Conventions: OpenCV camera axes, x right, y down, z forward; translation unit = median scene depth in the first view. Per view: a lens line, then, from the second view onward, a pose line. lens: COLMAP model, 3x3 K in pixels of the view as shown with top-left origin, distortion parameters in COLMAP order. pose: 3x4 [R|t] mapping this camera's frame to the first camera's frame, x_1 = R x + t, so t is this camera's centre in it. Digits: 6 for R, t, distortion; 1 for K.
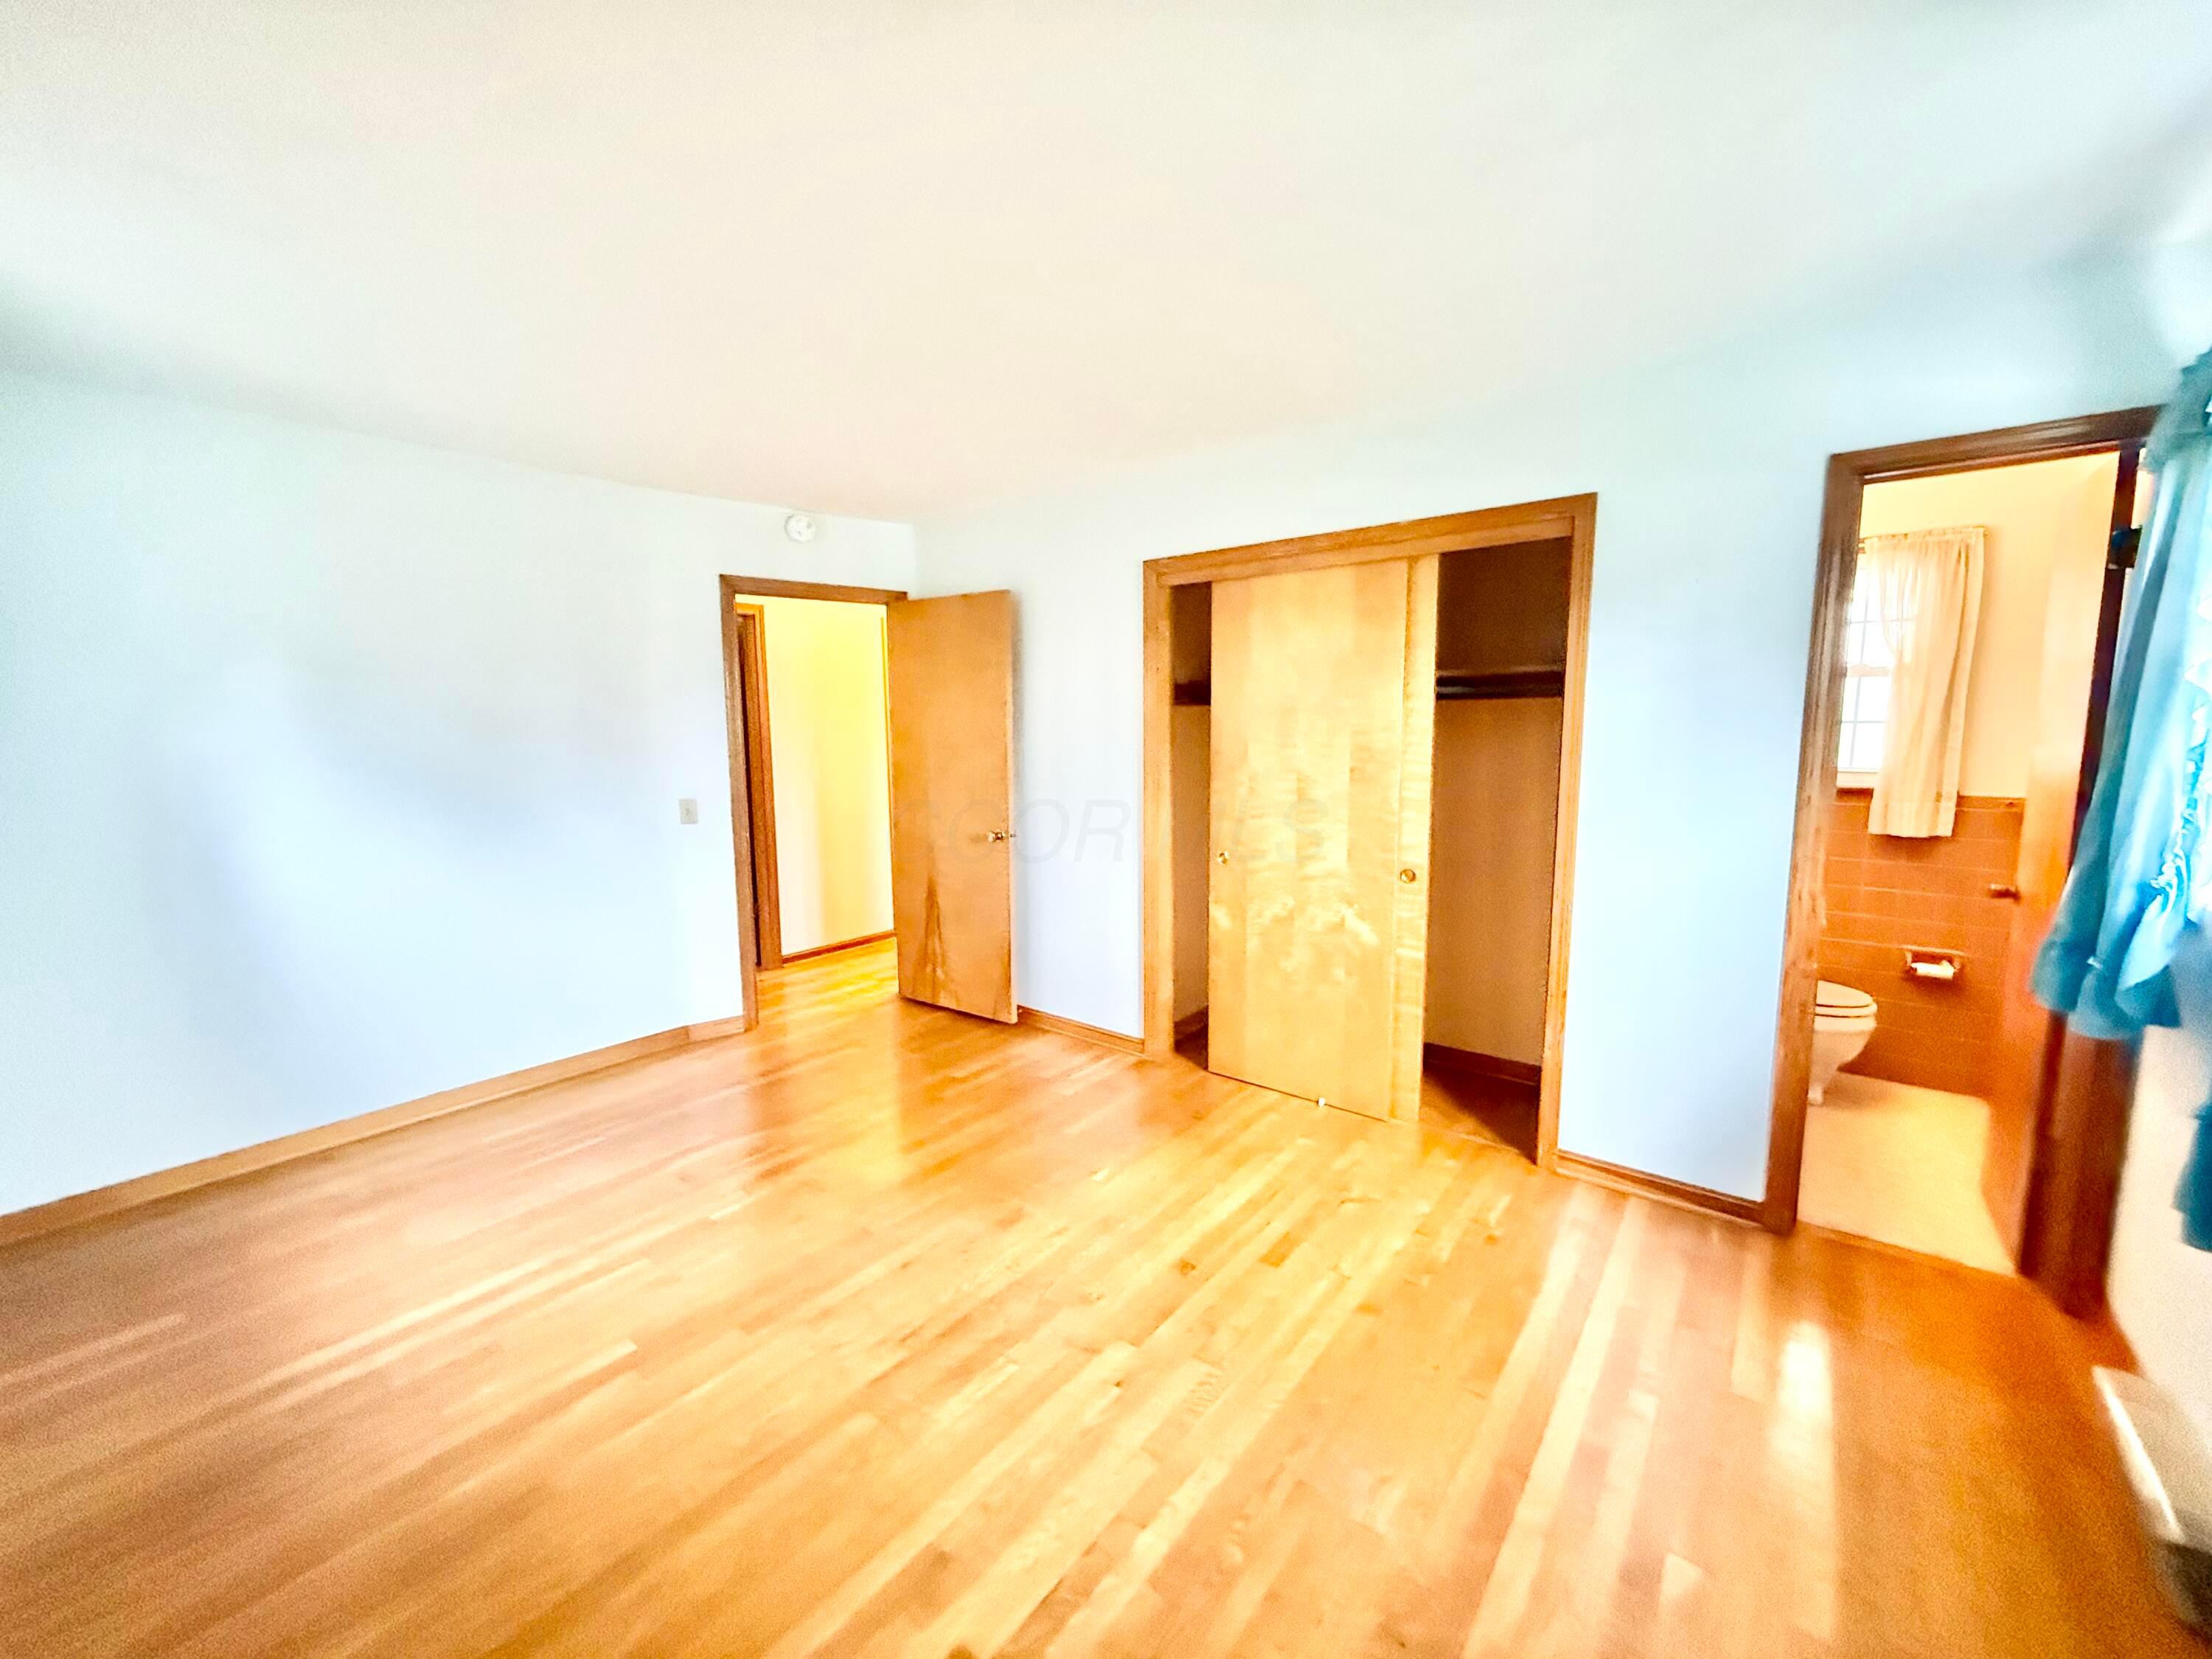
lens RADIAL K [[880.0, 0, 1102.0], [0, 880.0, 834.1], [0, 0, 1]] dist [0.003784, -0.000215]
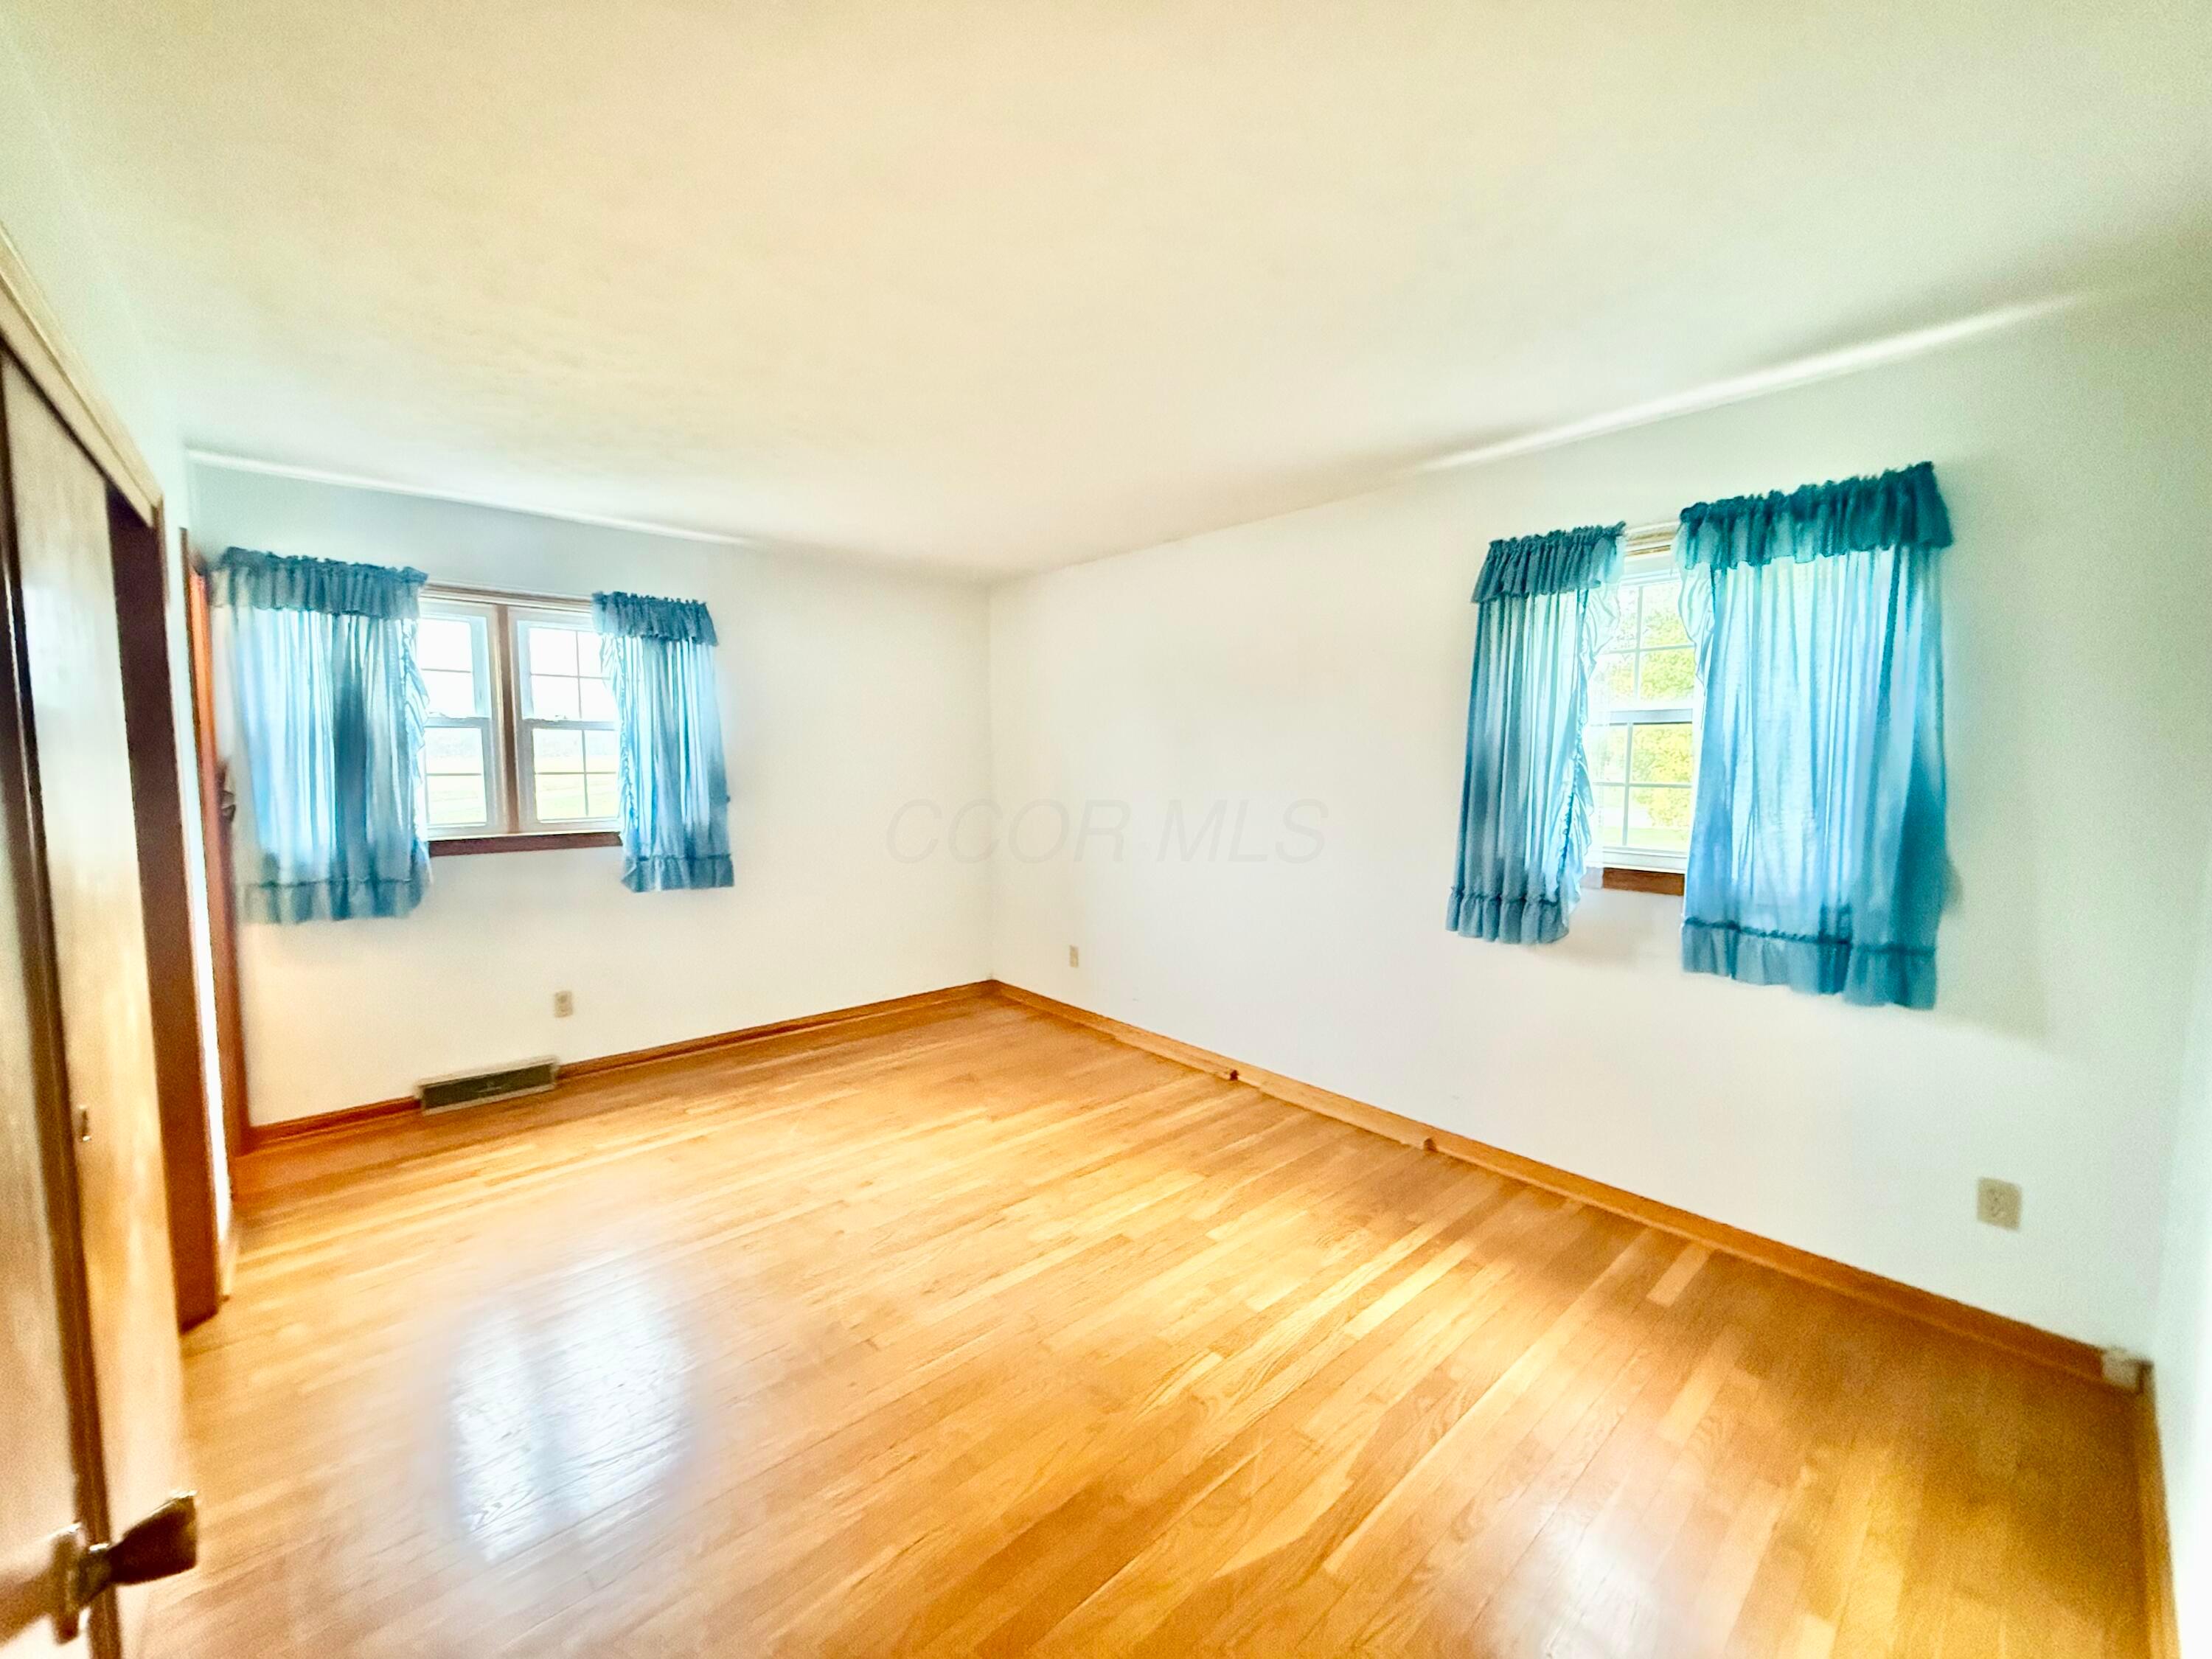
lens RADIAL K [[880.0, 0, 1108.5], [0, 880.0, 829.5], [0, 0, 1]] dist [0.003784, -0.000215]
pose [[-0.985816, -0.000858, 0.167828, -0.594776], [0.032919, 0.979573, 0.198377, -0.248696], [-0.164570, 0.201088, -0.965650, 2.108179]]
